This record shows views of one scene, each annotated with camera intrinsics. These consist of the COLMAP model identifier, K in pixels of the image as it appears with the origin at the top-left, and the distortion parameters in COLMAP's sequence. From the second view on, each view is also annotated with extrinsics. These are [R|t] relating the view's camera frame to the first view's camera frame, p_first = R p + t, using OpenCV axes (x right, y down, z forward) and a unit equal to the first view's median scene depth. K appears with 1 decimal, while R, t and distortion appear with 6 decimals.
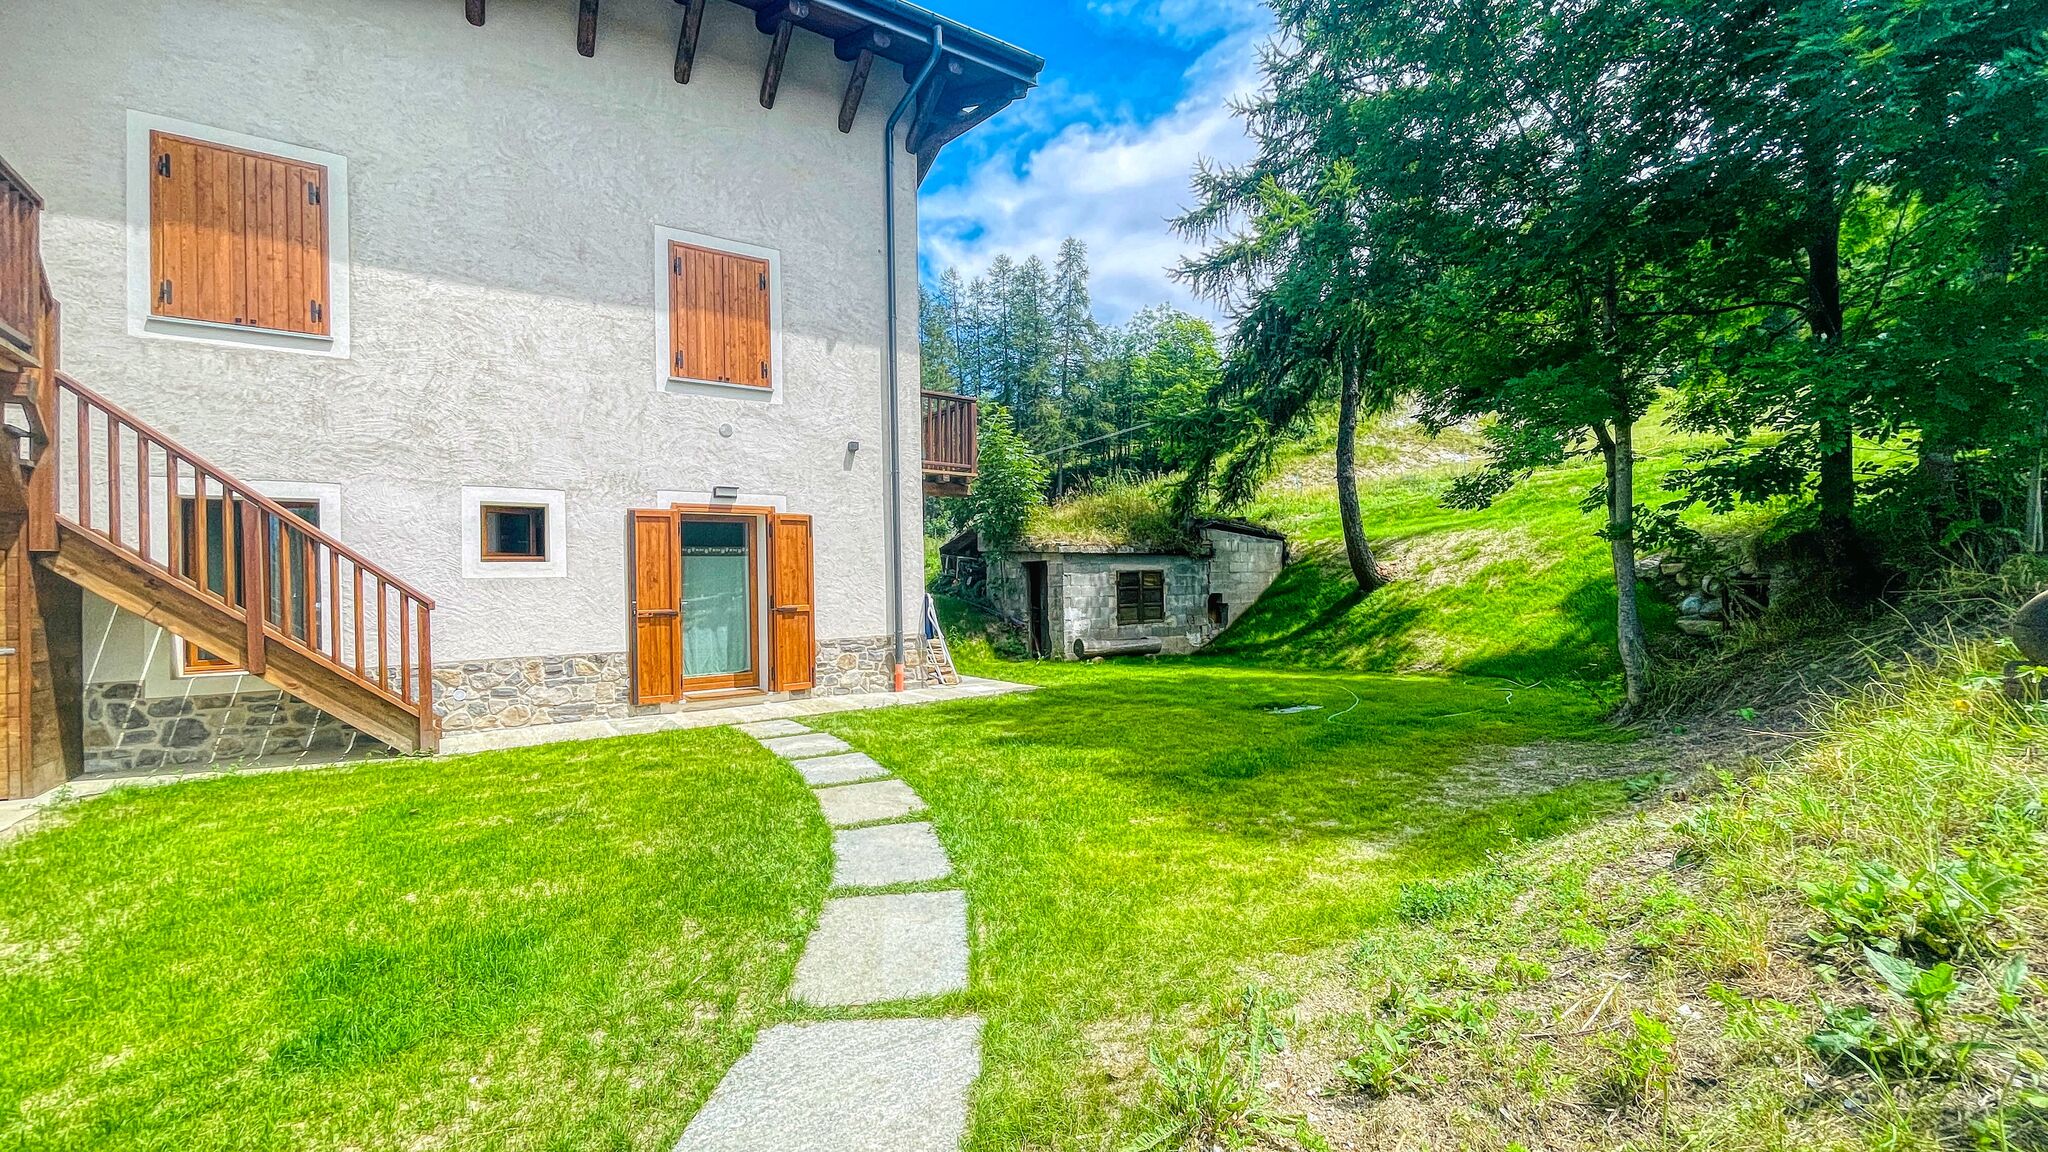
lens RADIAL K [[834.8, 0, 1018.6], [0, 834.8, 578.4], [0, 0, 1]] dist [0.000804, -0.000236]
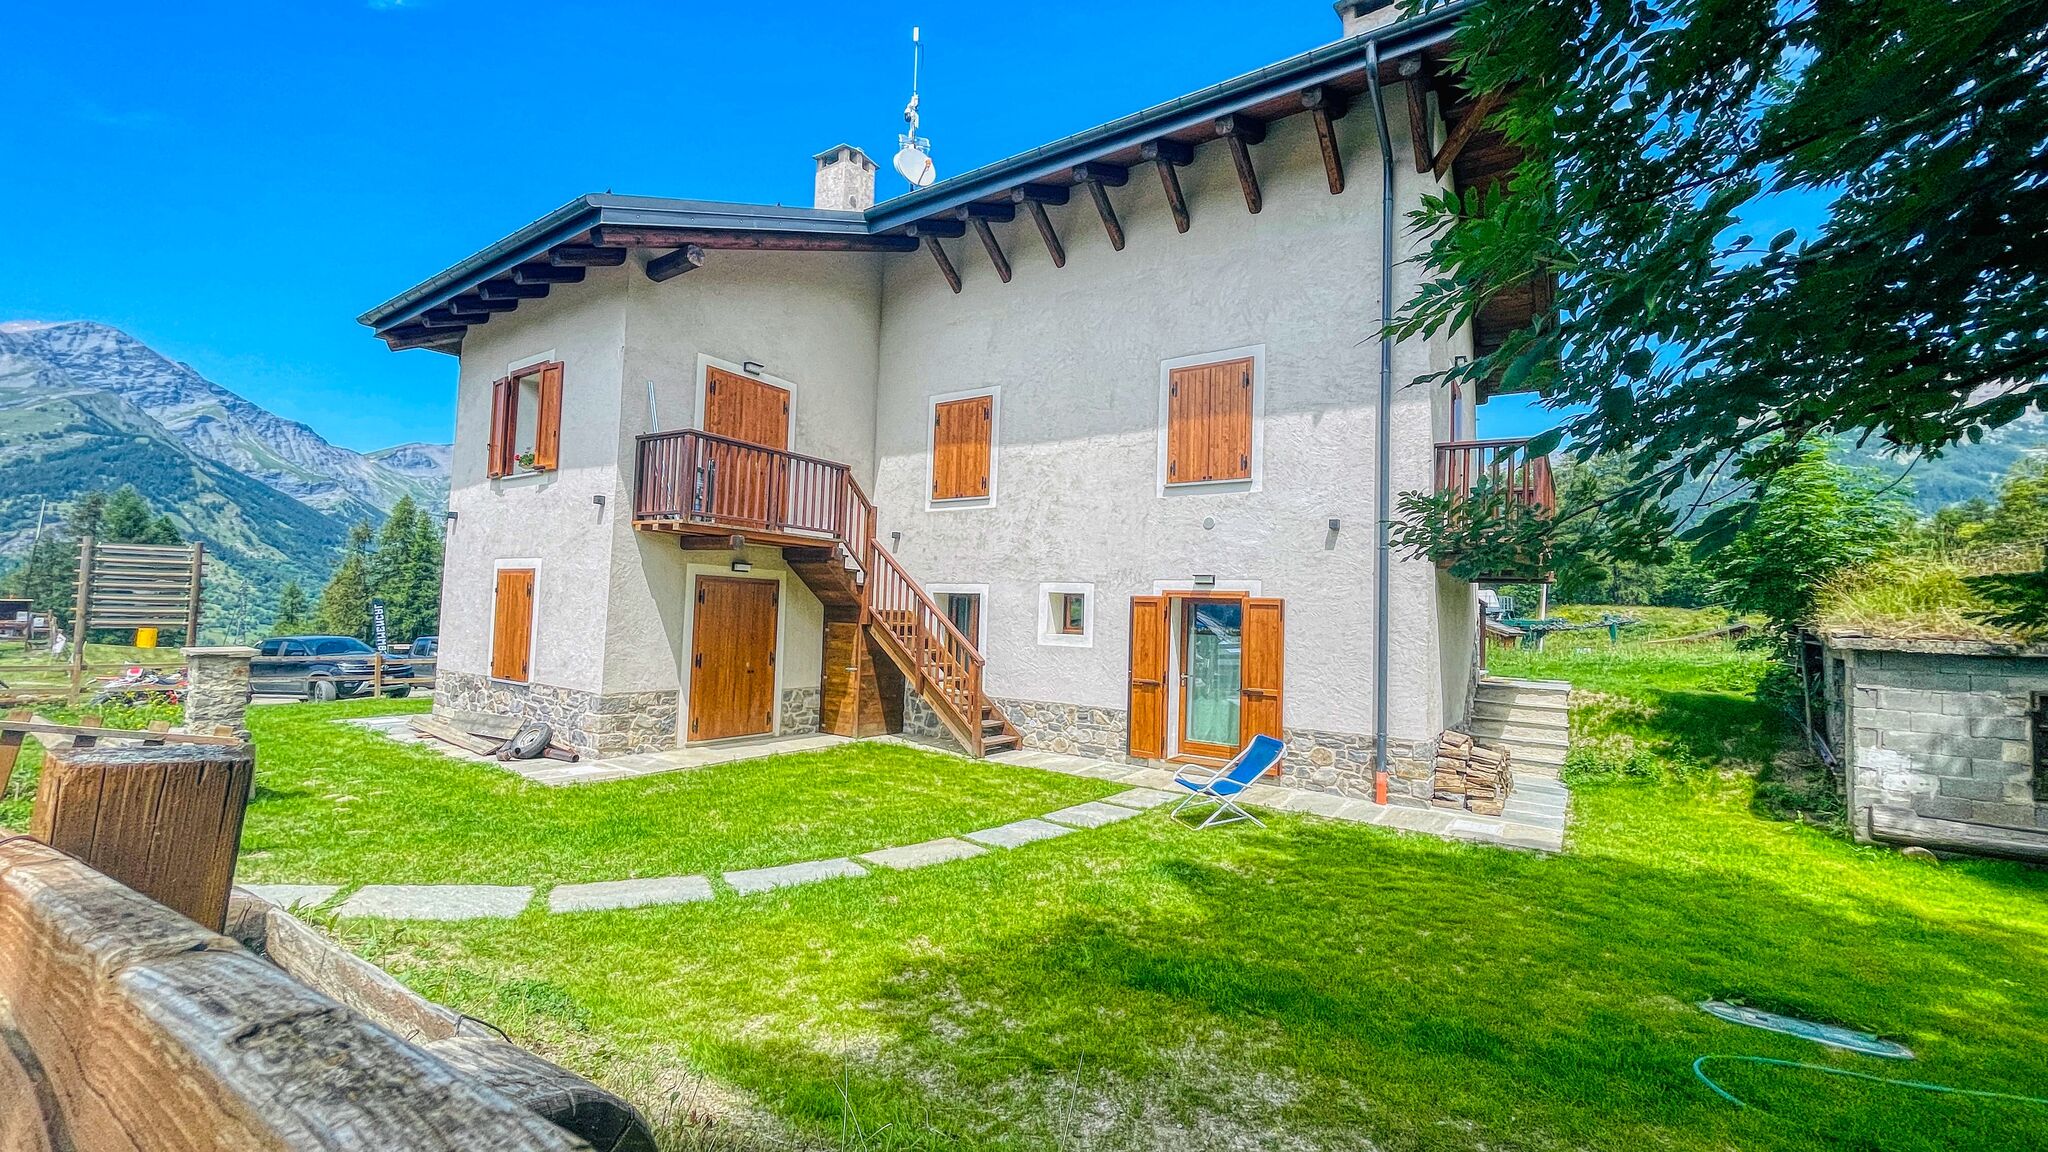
lens RADIAL K [[834.8, 0, 1018.6], [0, 834.8, 578.4], [0, 0, 1]] dist [0.000804, -0.000236]
pose [[0.343526, -0.006103, -0.939123, 0.631085], [-0.033411, 0.999266, -0.018716, -0.078738], [0.938549, 0.037807, 0.343070, 0.403933]]
